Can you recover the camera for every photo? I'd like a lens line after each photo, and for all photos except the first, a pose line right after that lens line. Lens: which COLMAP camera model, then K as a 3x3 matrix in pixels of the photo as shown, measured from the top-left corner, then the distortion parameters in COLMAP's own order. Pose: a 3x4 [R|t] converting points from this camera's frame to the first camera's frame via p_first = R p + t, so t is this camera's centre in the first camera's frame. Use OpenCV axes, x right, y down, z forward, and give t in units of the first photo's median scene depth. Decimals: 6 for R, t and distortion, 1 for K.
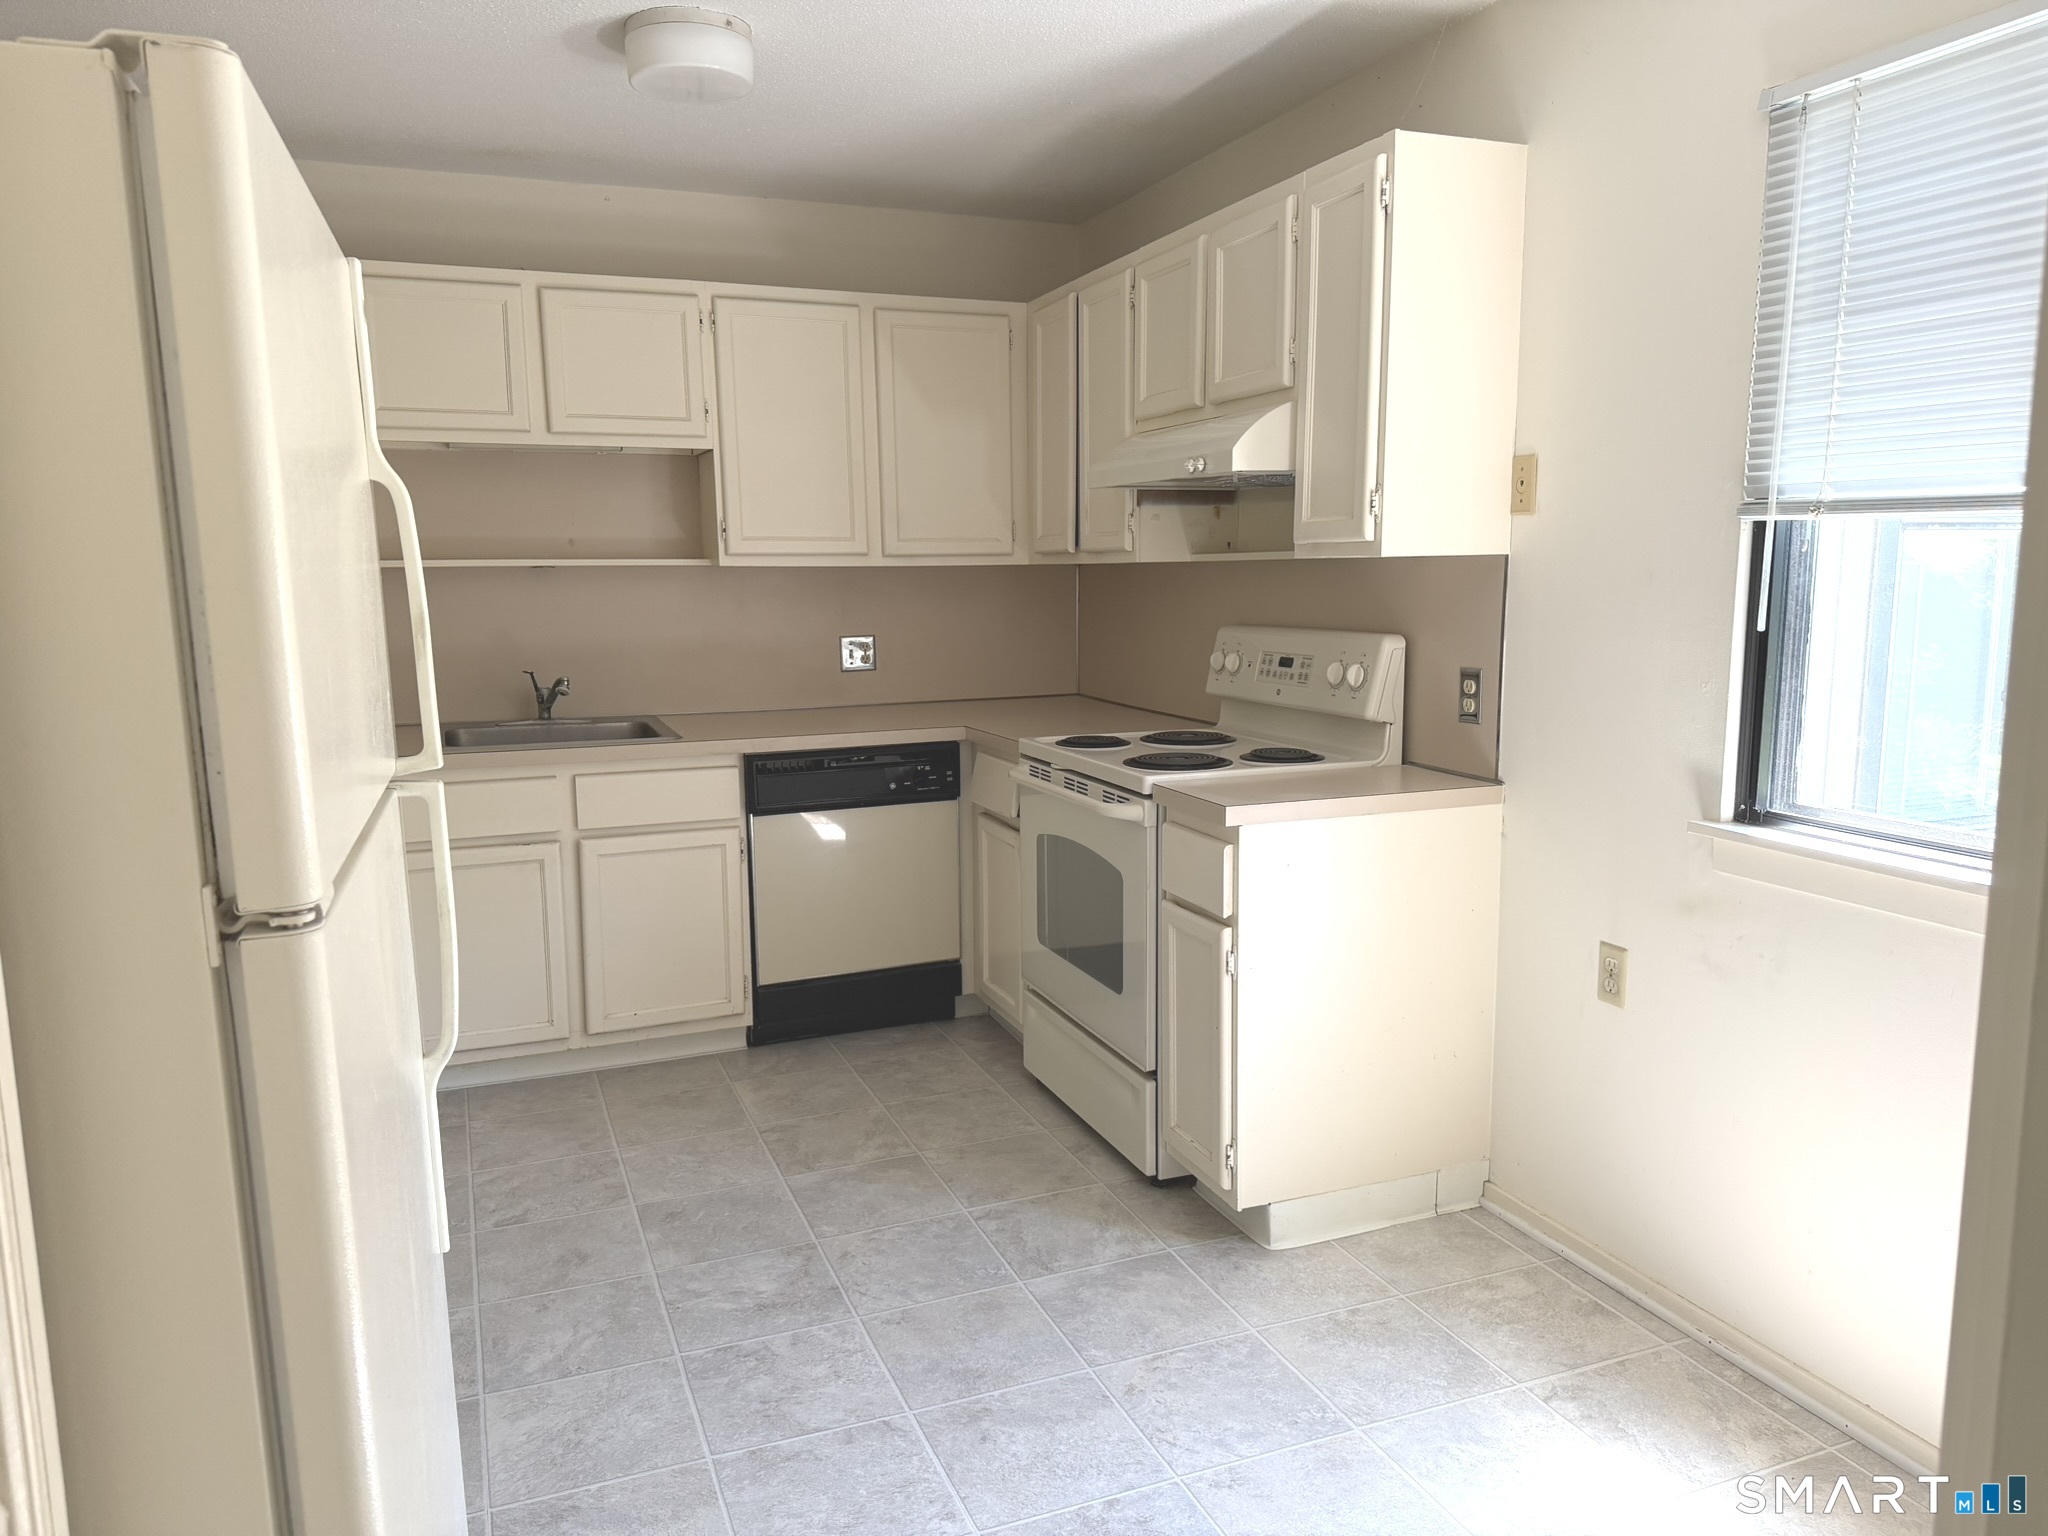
lens RADIAL K [[1441.6, 0, 1045.1], [0, 1441.6, 763.8], [0, 0, 1]] dist [0.039270, -0.052411]
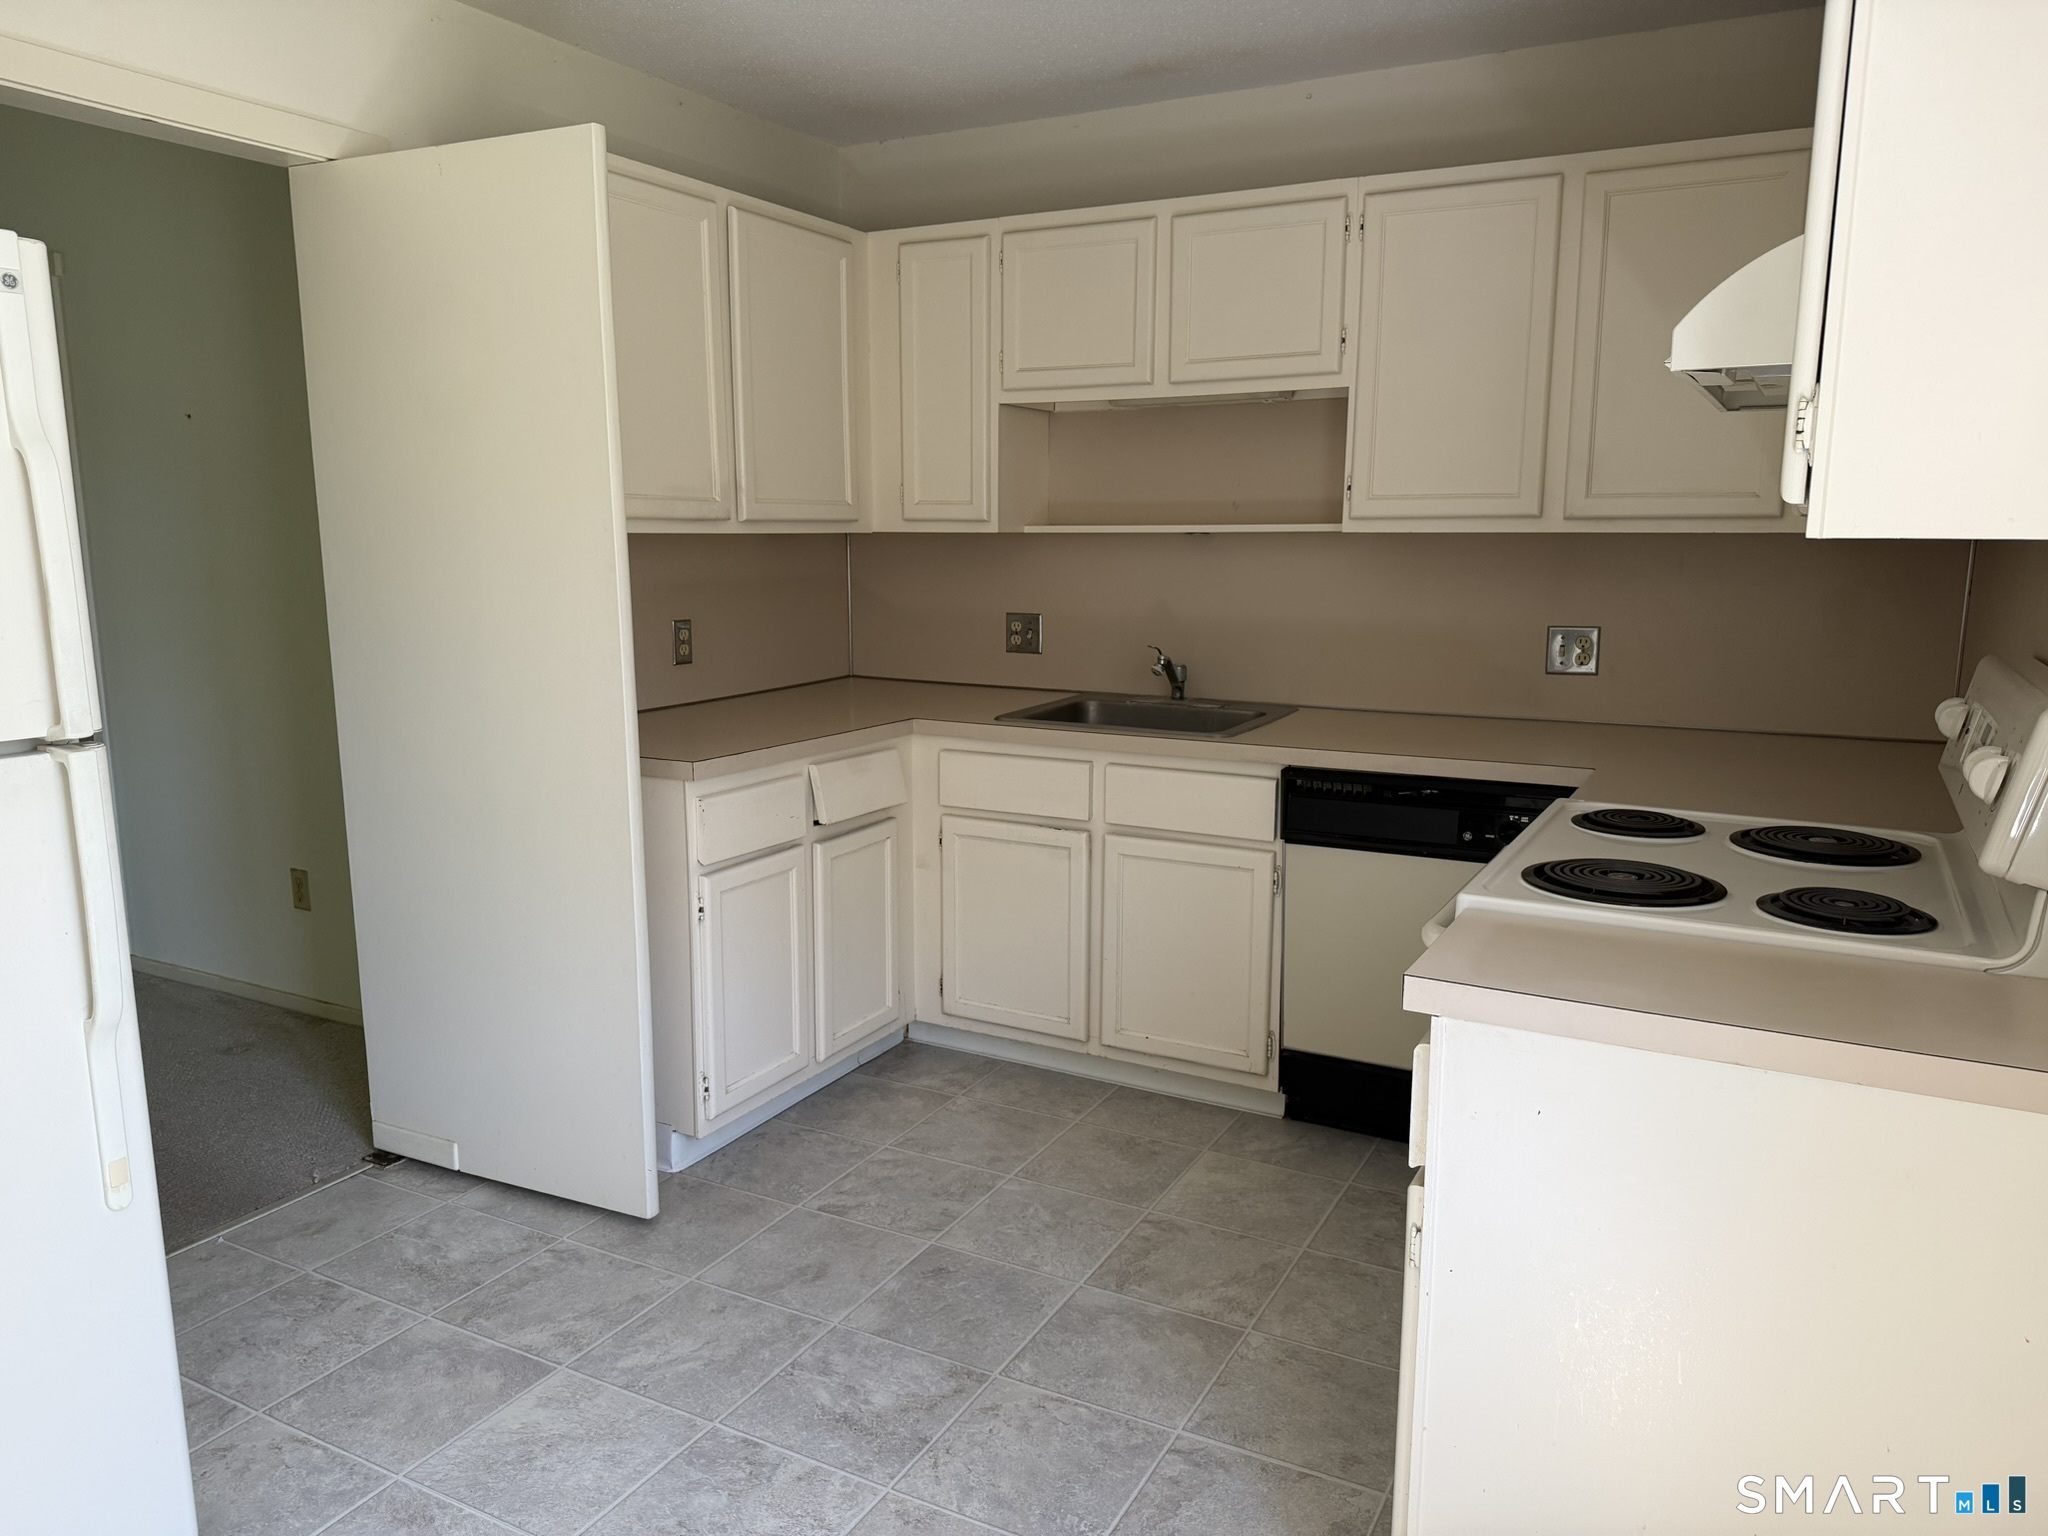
lens RADIAL K [[1441.6, 0, 998.8], [0, 1441.6, 767.9], [0, 0, 1]] dist [0.039270, -0.052411]
pose [[0.624877, 0.137067, -0.768597, 0.393389], [-0.110617, 0.990080, 0.086633, -0.072007], [0.772847, 0.030885, 0.633840, 0.447950]]
